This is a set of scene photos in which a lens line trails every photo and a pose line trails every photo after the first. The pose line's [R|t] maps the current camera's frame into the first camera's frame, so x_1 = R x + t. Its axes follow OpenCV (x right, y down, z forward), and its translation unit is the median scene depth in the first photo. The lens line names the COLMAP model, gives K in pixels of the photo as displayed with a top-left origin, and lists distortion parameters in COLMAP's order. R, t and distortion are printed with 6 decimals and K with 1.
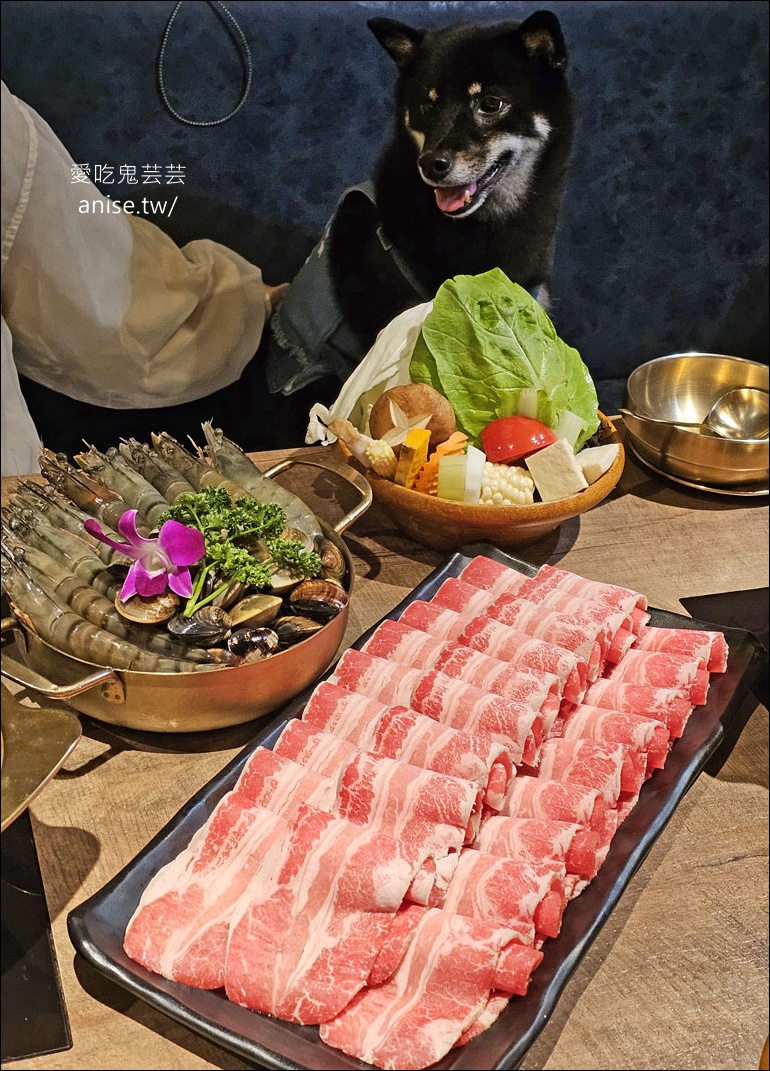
lens RADIAL K [[1587.7, 0, 385.0], [0, 1587.7, 535.5], [0, 0, 1]] dist [0.048851, 0.073613]
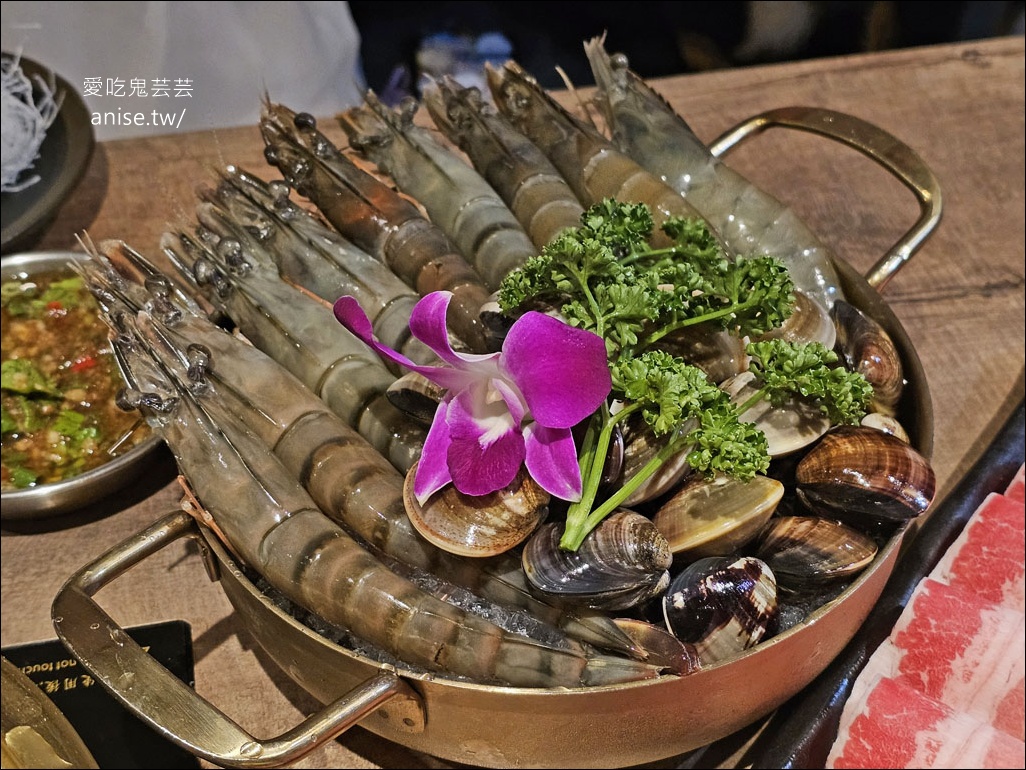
lens RADIAL K [[1520.8, 0, 513.0], [0, 1520.8, 385.0], [0, 0, 1]] dist [0.251091, -0.943913]
pose [[0.991683, 0.027623, -0.125702, -0.085325], [-0.003001, 0.981393, 0.191986, -0.066217], [0.128666, -0.190012, 0.973314, 0.583548]]
